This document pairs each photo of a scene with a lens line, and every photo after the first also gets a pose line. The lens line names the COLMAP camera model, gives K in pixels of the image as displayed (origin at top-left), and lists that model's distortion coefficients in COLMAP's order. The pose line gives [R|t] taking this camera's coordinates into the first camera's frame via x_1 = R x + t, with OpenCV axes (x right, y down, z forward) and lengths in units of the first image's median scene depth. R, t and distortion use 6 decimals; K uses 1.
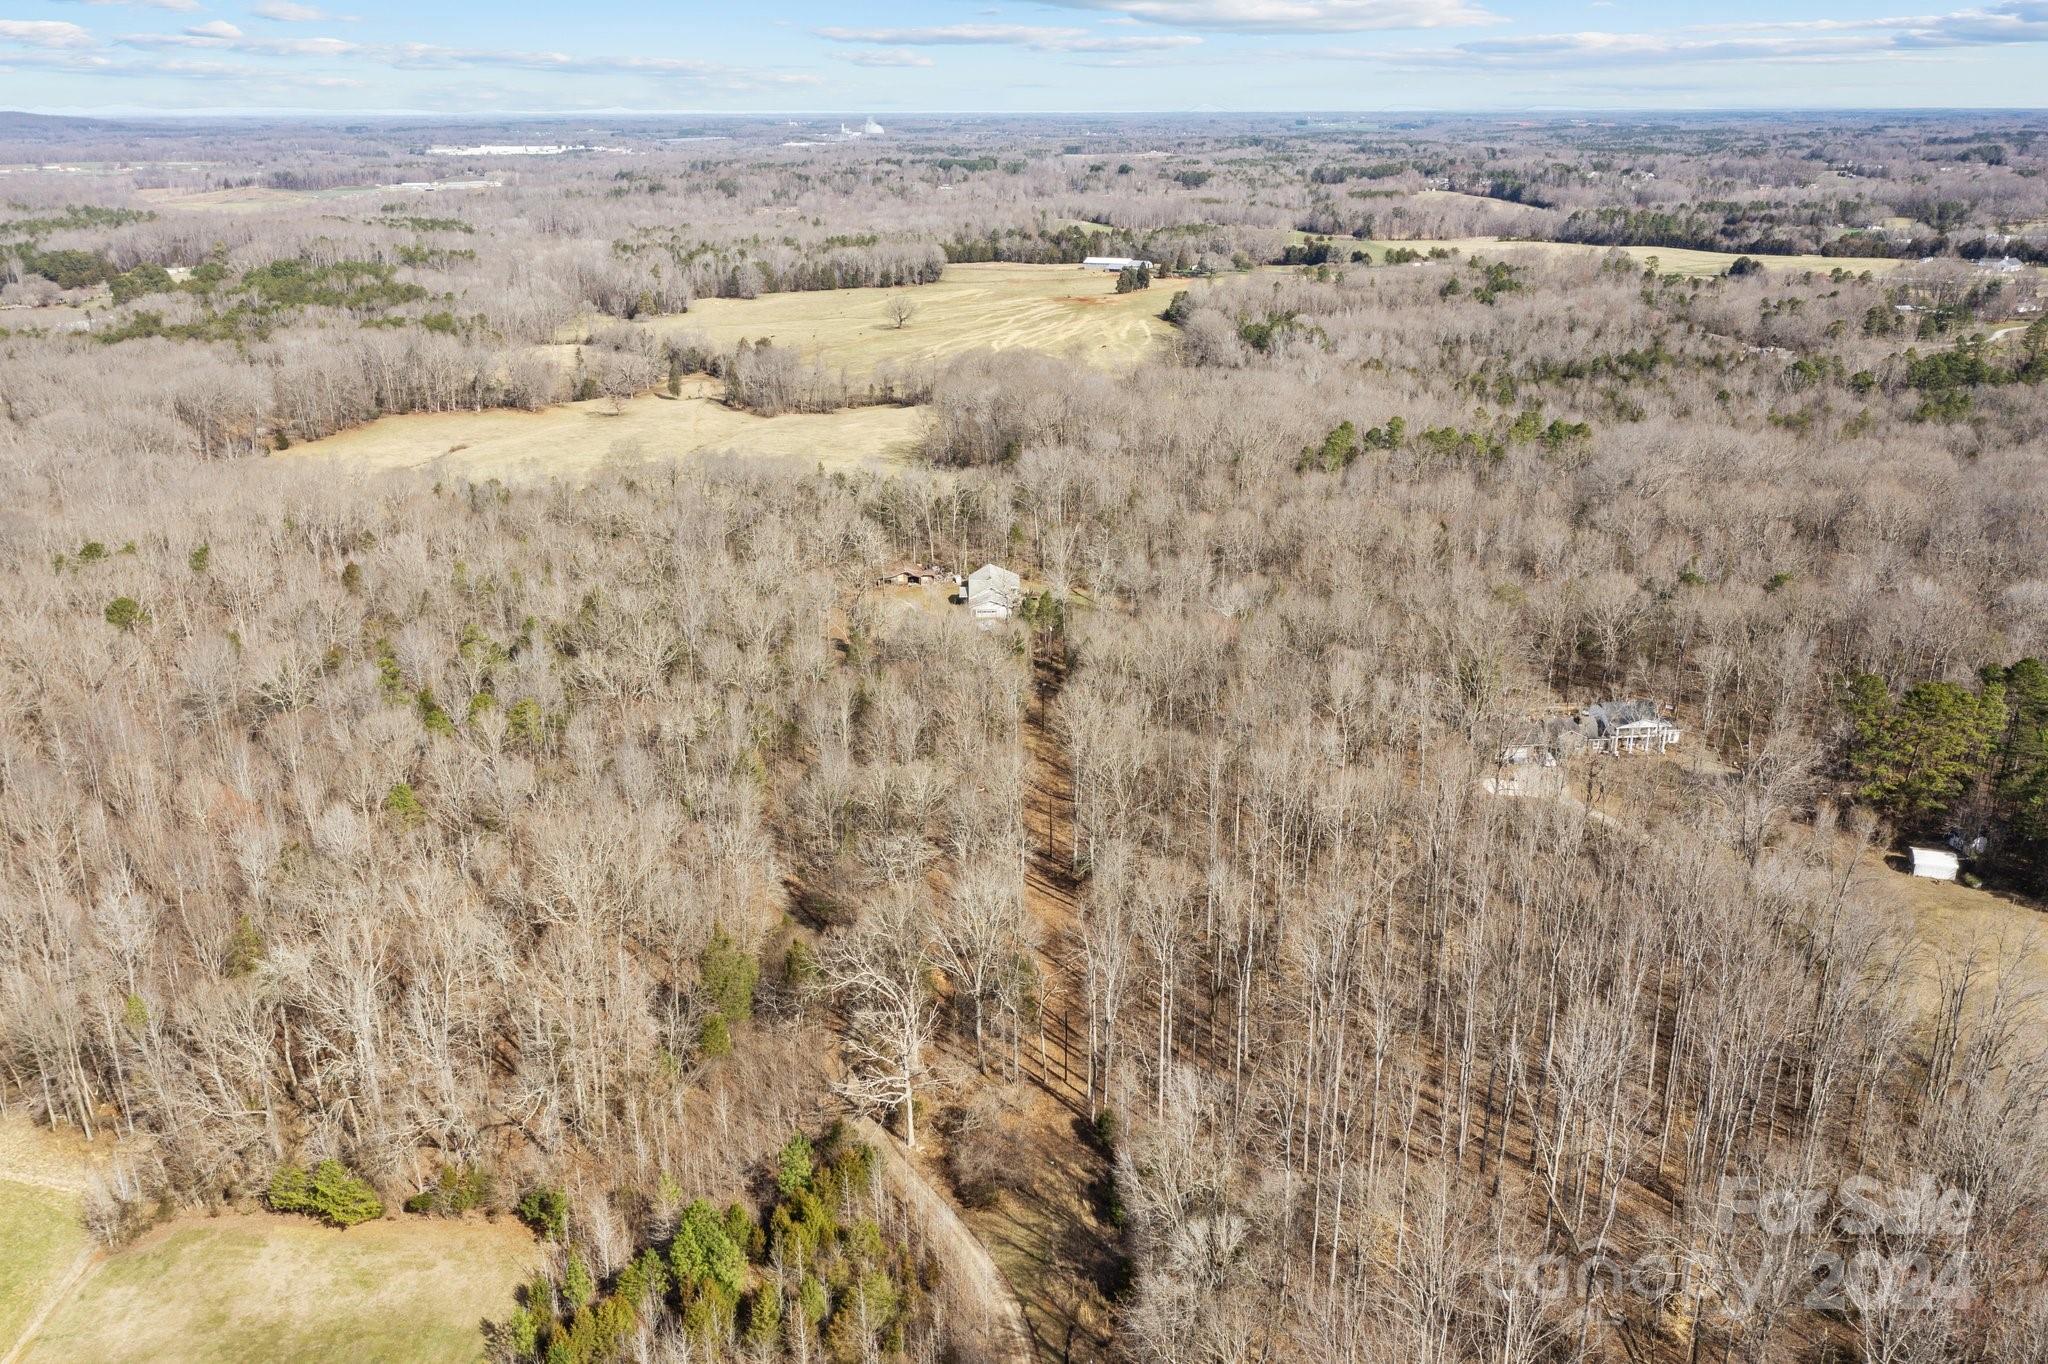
lens RADIAL K [[1626.9, 0, 1018.6], [0, 1626.9, 676.3], [0, 0, 1]] dist [-0.003190, 0.007384]
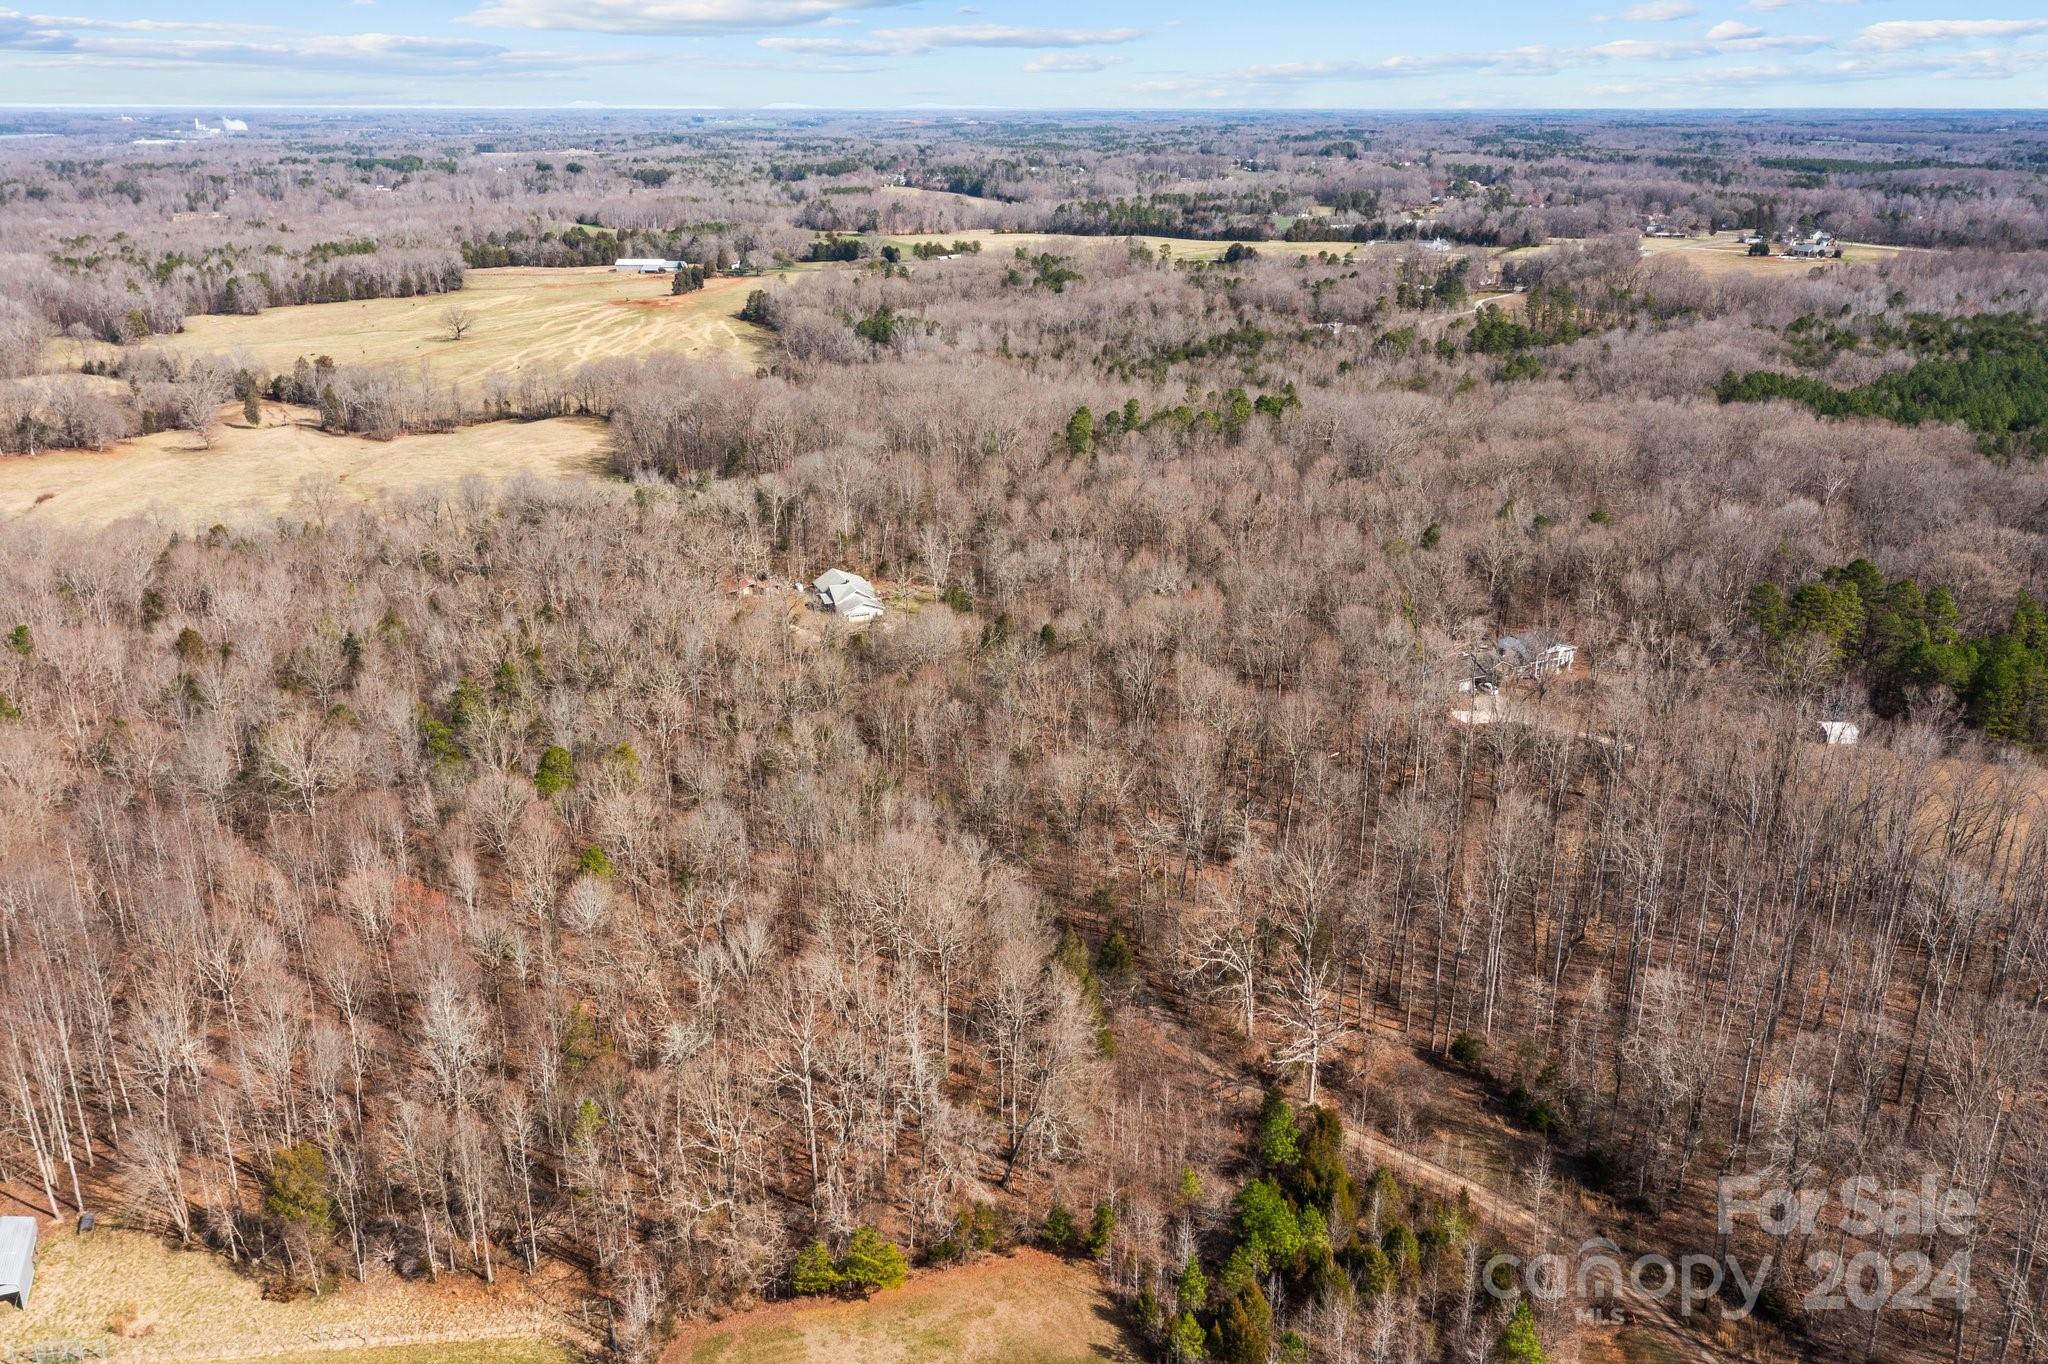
lens RADIAL K [[1626.9, 0, 1018.6], [0, 1626.9, 676.3], [0, 0, 1]] dist [-0.003190, 0.007384]
pose [[0.936832, -0.110522, 0.331859, -0.085969], [0.109975, 0.993723, 0.020491, -0.004115], [-0.332041, 0.017299, 0.943106, 0.010992]]
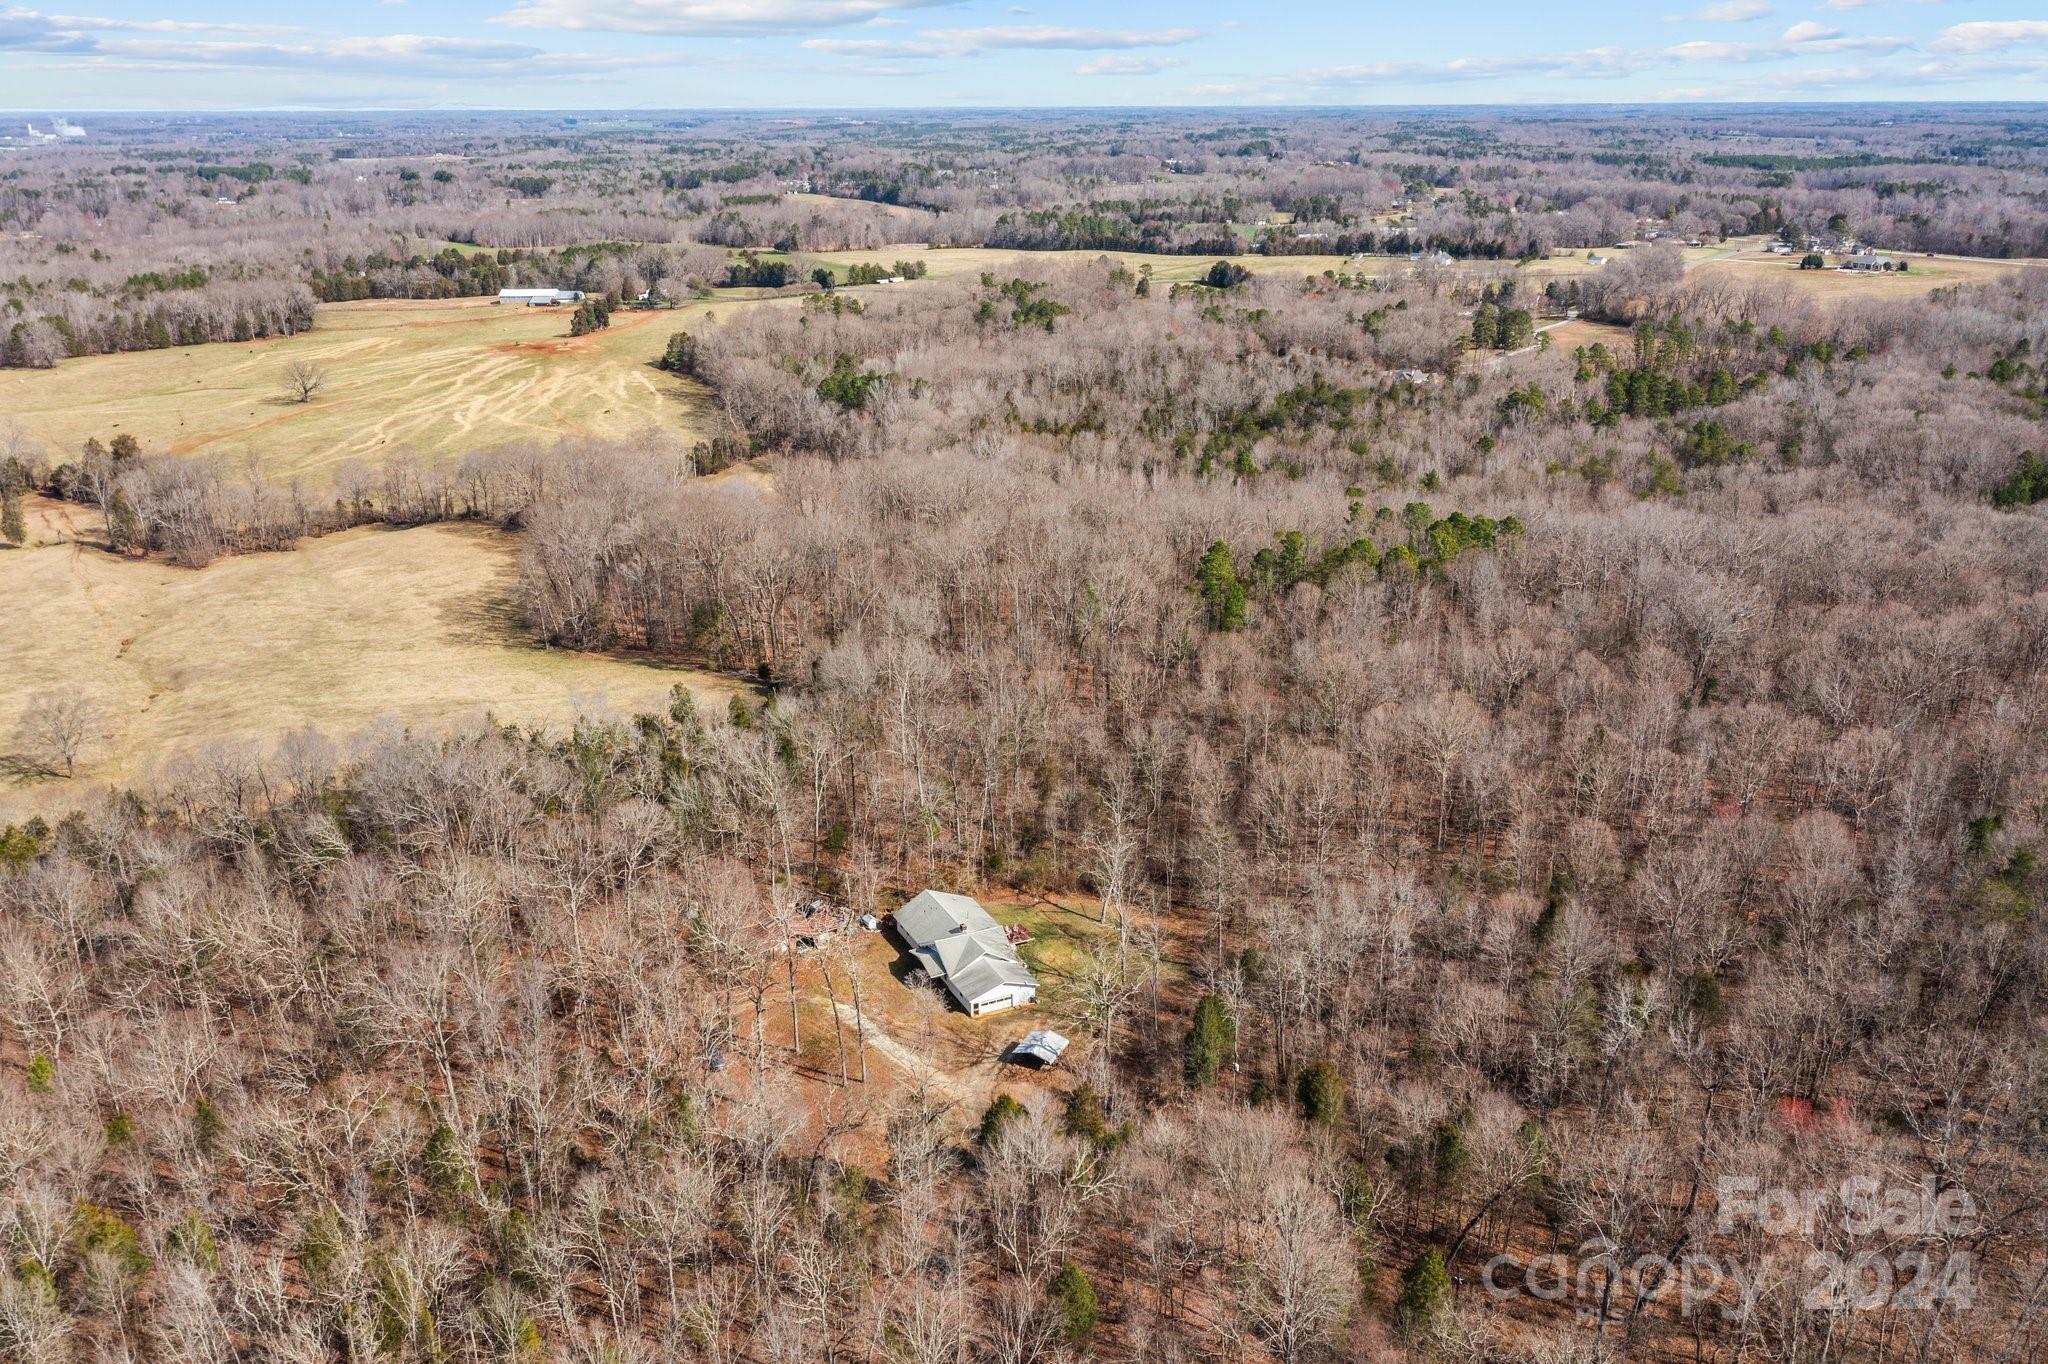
lens RADIAL K [[1626.9, 0, 1018.6], [0, 1626.9, 676.3], [0, 0, 1]] dist [-0.003190, 0.007384]
pose [[0.909186, -0.137804, 0.392925, -0.071916], [0.137401, 0.990082, 0.029302, -0.054608], [-0.393066, 0.027347, 0.919103, 0.155048]]
